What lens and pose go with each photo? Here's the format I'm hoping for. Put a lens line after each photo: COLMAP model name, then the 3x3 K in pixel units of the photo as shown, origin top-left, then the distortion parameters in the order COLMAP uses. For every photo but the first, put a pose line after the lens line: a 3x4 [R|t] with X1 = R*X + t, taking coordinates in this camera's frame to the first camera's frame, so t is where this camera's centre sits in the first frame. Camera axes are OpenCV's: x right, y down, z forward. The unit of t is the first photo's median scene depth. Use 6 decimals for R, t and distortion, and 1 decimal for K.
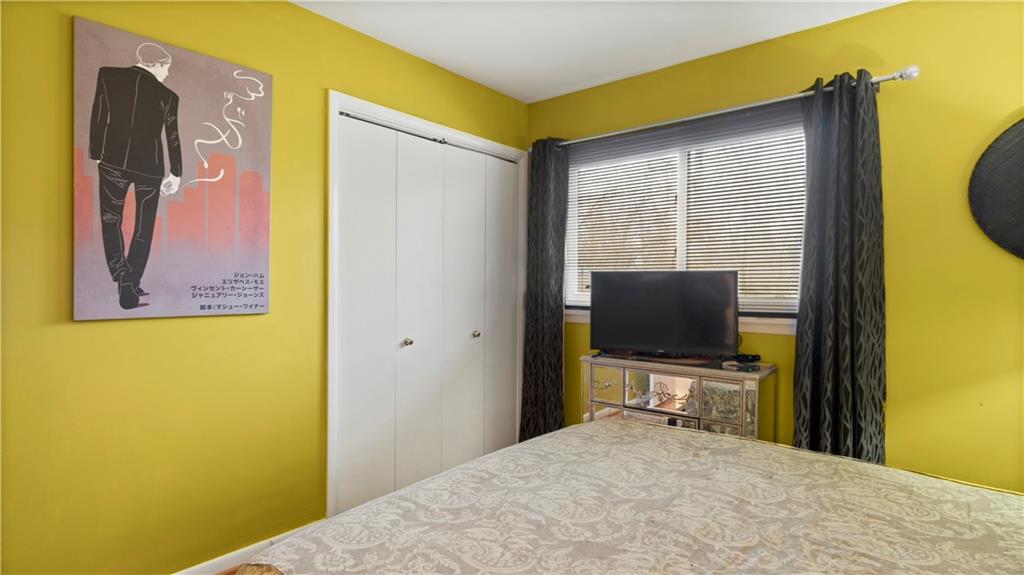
lens RADIAL K [[533.1, 0, 512.1], [0, 533.1, 289.5], [0, 0, 1]] dist [0.003930, 0.000092]
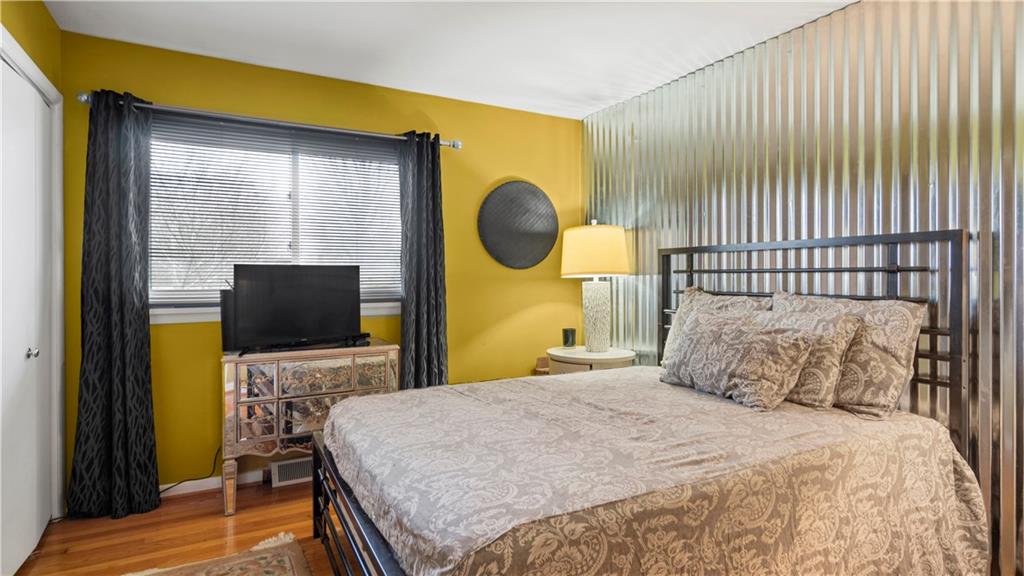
lens RADIAL K [[533.1, 0, 512.5], [0, 533.1, 280.9], [0, 0, 1]] dist [0.003930, 0.000092]
pose [[0.348225, -0.014624, 0.937297, -0.592318], [0.016171, 0.999823, 0.009592, -0.006212], [-0.937271, 0.011817, 0.348400, 0.238025]]
